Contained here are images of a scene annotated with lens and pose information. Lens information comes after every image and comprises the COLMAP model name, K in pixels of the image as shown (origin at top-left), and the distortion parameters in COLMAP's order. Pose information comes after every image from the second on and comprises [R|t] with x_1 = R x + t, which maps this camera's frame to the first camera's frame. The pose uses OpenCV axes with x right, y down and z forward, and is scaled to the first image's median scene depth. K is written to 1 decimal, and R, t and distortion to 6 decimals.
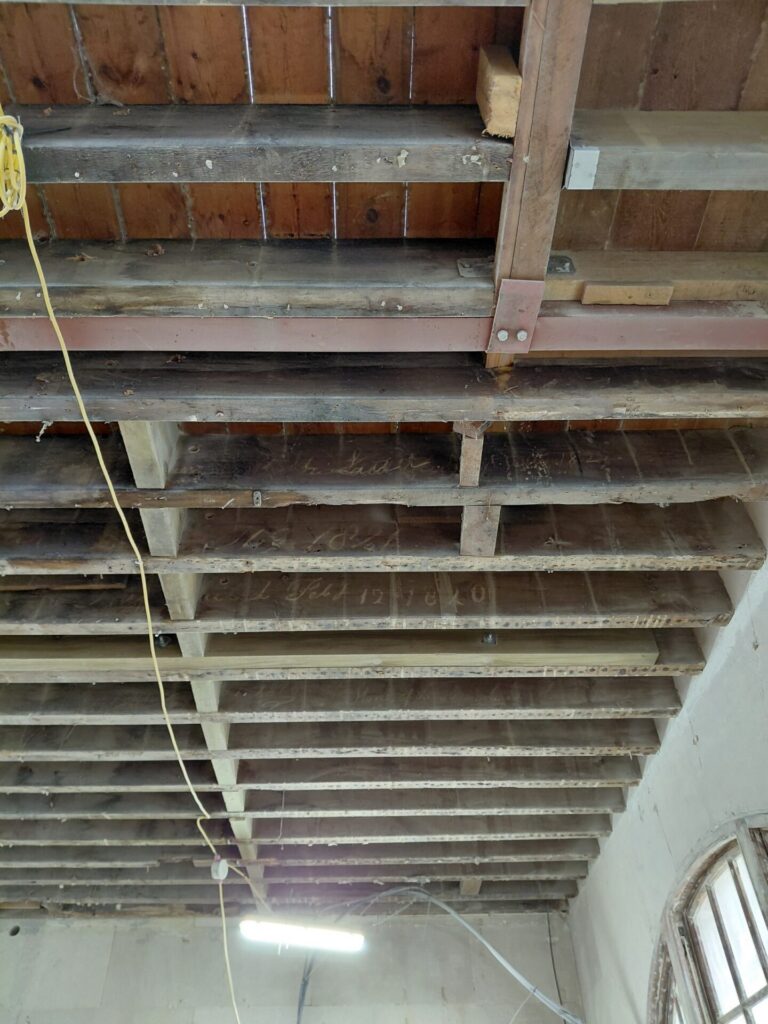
lens RADIAL K [[814.8, 0, 384.0], [0, 814.8, 512.0], [0, 0, 1]] dist [0.050269, -0.007726]
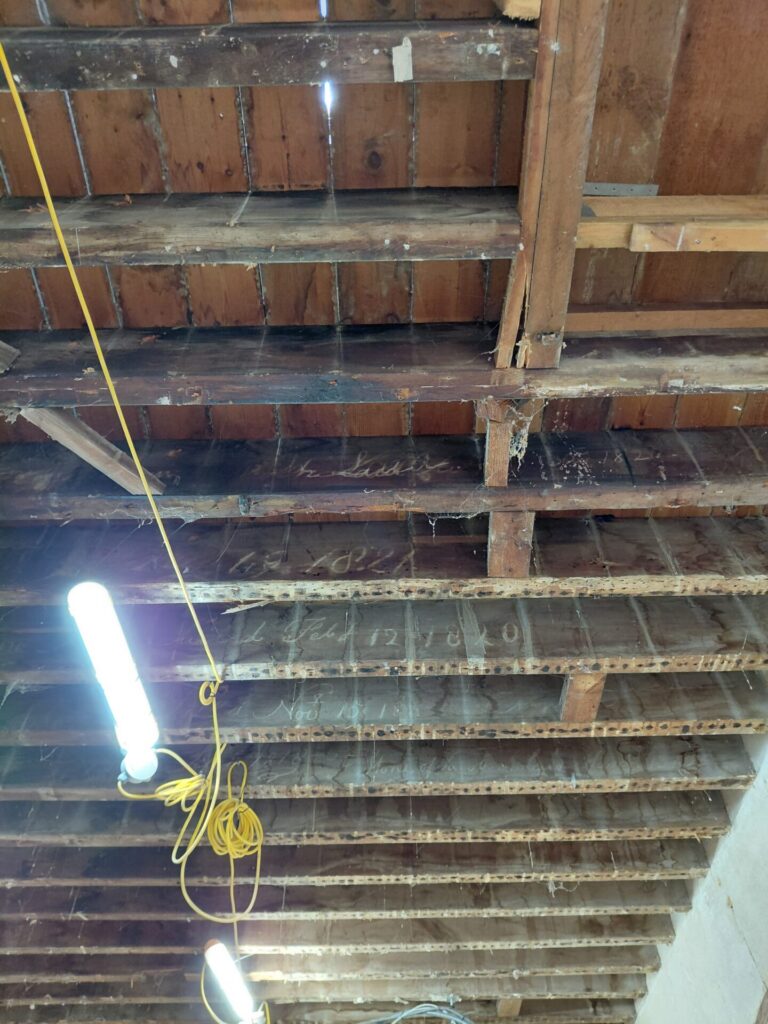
lens RADIAL K [[819.5, 0, 384.9], [0, 819.5, 500.8], [0, 0, 1]] dist [0.051600, -0.117904]
pose [[0.999595, -0.015968, -0.023535, 0.008205], [0.012704, 0.991058, -0.132823, 0.076470], [0.025446, 0.132471, 0.990860, 0.136548]]
